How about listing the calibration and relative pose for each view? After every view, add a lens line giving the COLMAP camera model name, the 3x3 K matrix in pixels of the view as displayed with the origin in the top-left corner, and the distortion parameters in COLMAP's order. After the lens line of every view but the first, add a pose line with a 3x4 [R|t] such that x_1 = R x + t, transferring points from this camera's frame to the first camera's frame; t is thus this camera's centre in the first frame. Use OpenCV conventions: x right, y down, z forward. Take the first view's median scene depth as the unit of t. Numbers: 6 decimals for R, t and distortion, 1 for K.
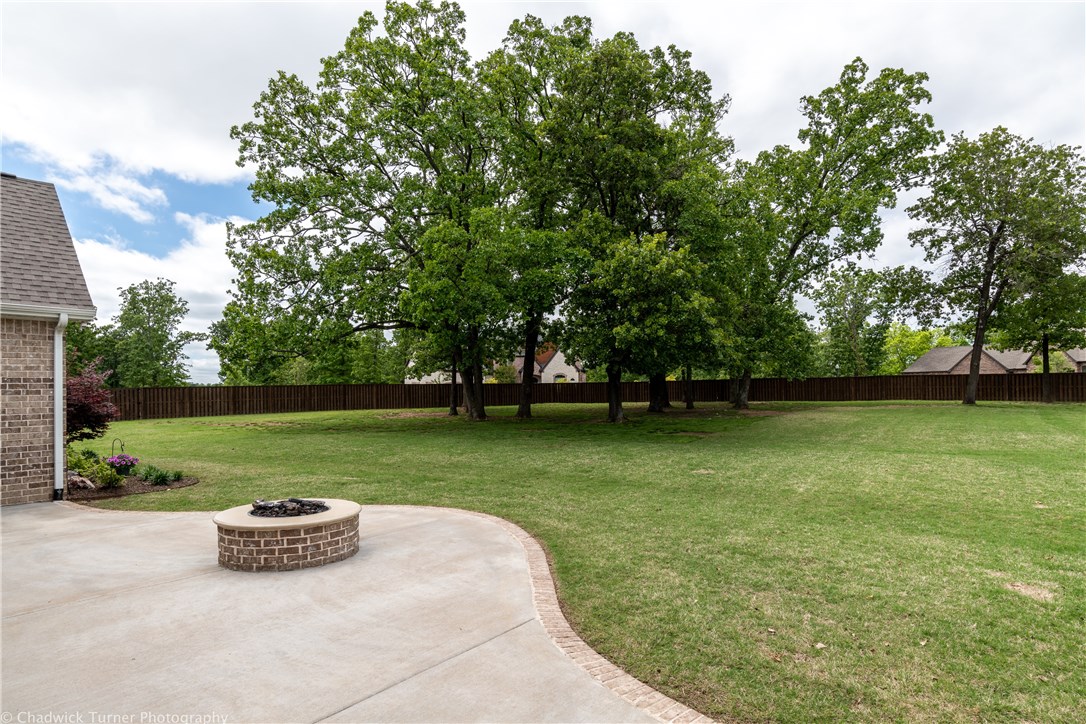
lens RADIAL K [[558.3, 0, 544.1], [0, 558.3, 376.1], [0, 0, 1]] dist [-0.024498, 0.000509]
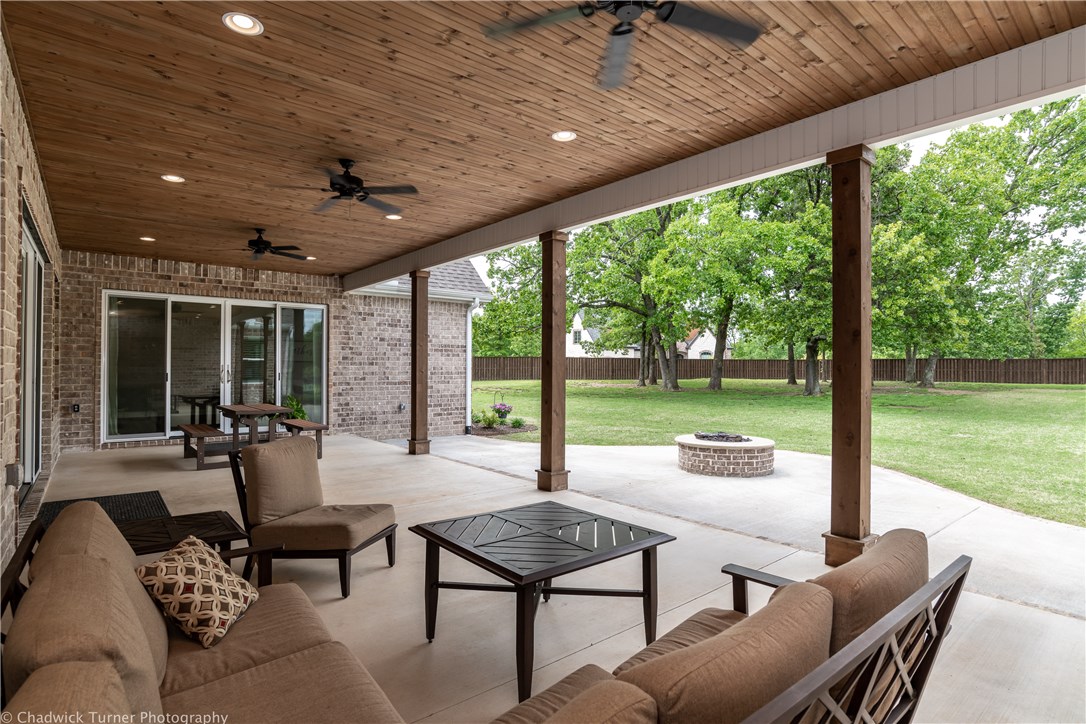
lens RADIAL K [[554.4, 0, 543.0], [0, 554.4, 362.0], [0, 0, 1]] dist [0.001944, 0.000795]
pose [[0.984858, 0.019400, -0.172276, -0.222621], [-0.016739, 0.999717, 0.016886, 0.009074], [0.172555, -0.013747, 0.984904, -0.158974]]
